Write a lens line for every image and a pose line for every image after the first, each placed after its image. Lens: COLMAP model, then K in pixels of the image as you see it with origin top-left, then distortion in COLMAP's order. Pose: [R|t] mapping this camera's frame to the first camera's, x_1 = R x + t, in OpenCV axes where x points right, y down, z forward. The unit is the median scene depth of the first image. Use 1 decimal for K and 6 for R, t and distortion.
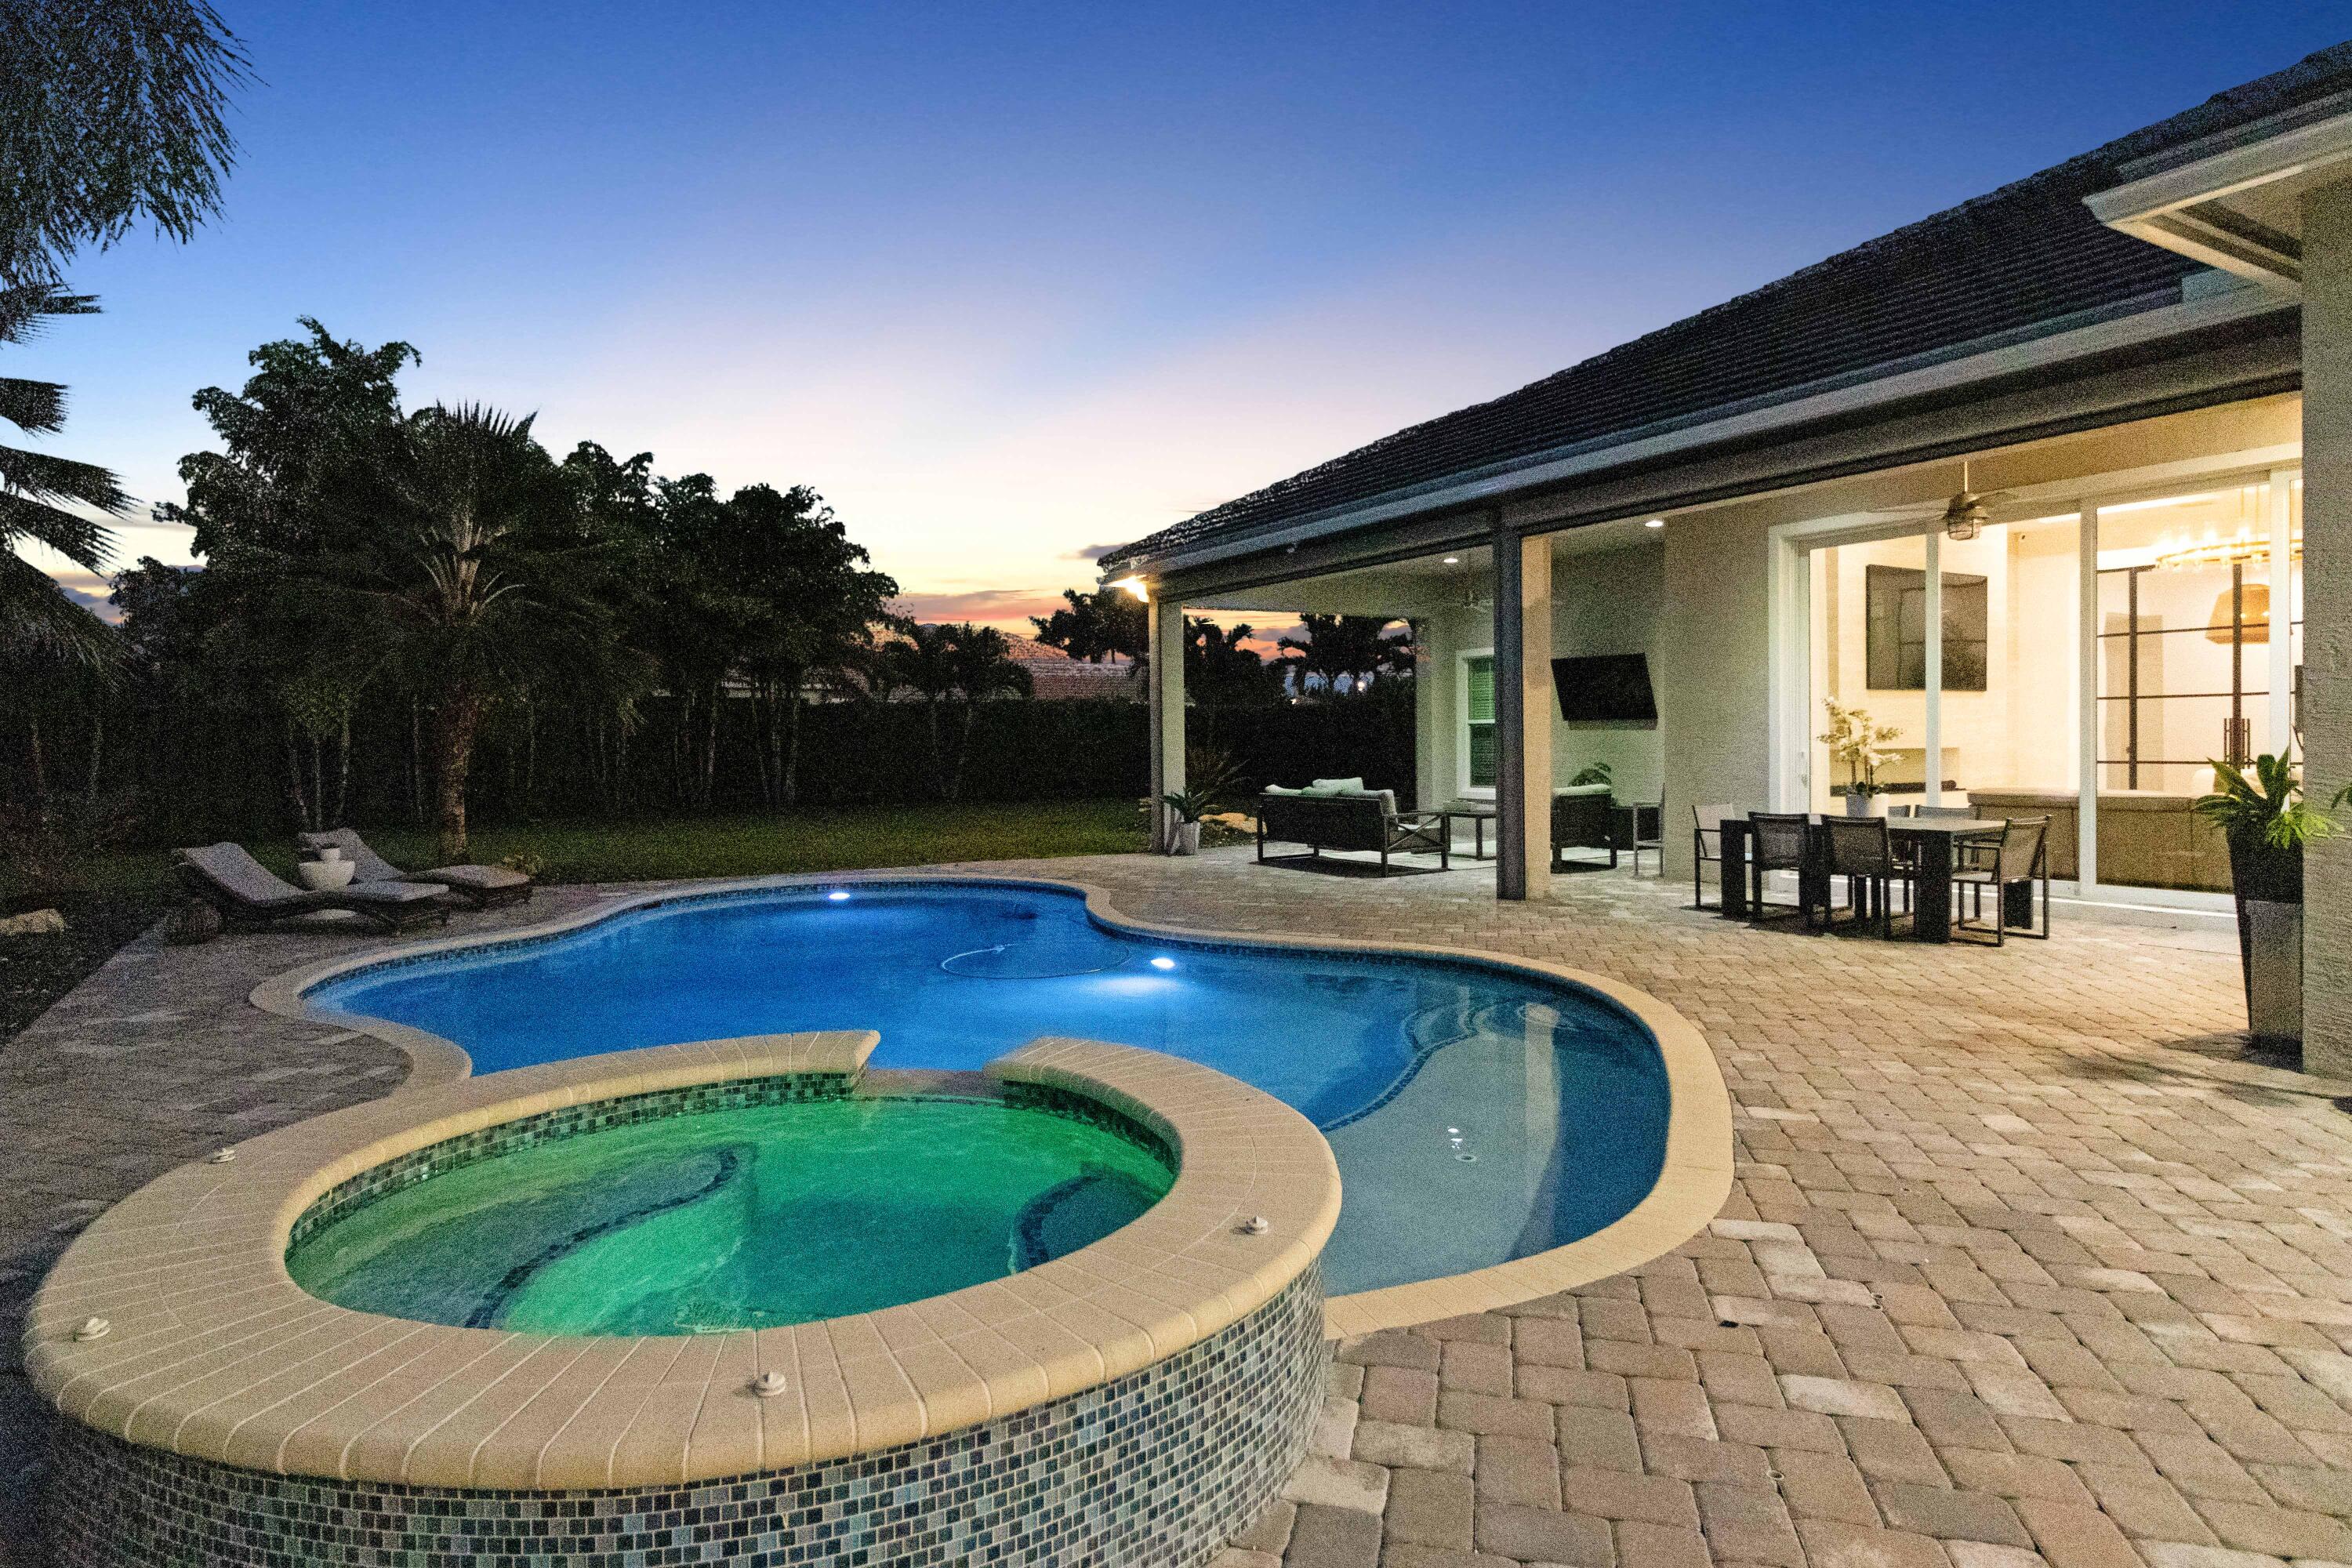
lens RADIAL K [[1343.5, 0, 1176.0], [0, 1343.5, 784.0], [0, 0, 1]] dist [-0.000281, -0.000042]
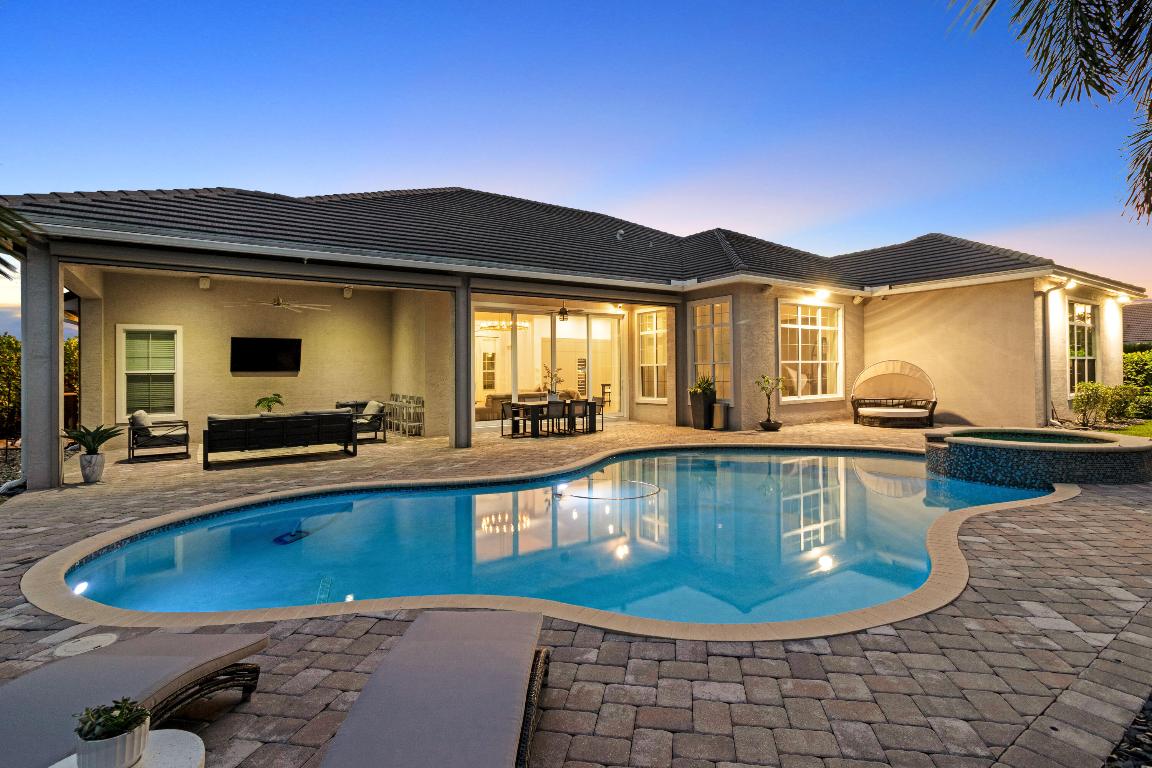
lens RADIAL K [[557.0, 0, 575.2], [0, 557.0, 372.1], [0, 0, 1]] dist [-0.000294, -0.000047]
pose [[-0.052548, 0.006829, 0.998595, -0.690906], [0.047361, 0.998868, -0.004338, -0.030300], [-0.997495, 0.047066, -0.052812, 0.848583]]
